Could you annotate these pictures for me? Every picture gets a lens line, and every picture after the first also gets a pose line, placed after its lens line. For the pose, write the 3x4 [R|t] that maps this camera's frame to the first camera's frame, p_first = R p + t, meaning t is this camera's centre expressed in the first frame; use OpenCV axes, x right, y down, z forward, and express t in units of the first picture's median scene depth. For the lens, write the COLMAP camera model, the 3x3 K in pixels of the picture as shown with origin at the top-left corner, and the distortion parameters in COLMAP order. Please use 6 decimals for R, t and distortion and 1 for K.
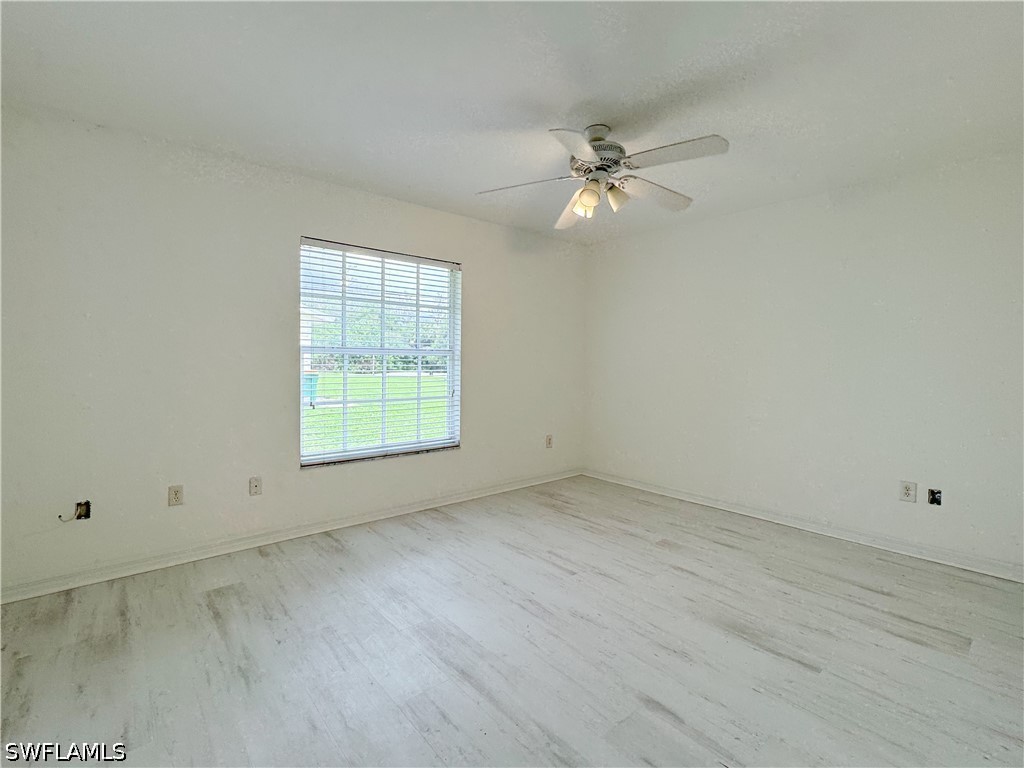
lens RADIAL K [[448.3, 0, 513.6], [0, 448.3, 384.8], [0, 0, 1]] dist [-0.000433, -0.000020]
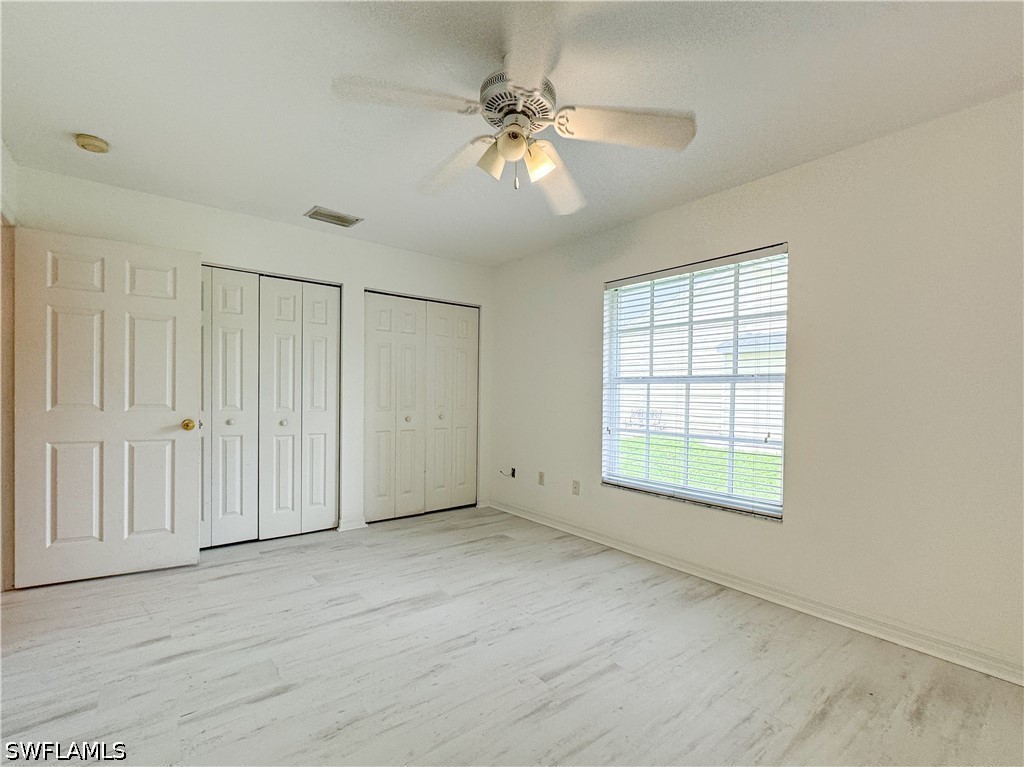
lens RADIAL K [[470.2, 0, 520.4], [0, 470.2, 402.1], [0, 0, 1]] dist [0.001745, 0.000880]
pose [[-0.008812, 0.007414, -0.999934, 0.796941], [-0.063242, 0.997966, 0.007957, -0.021772], [0.997959, 0.063308, -0.008325, 0.848756]]
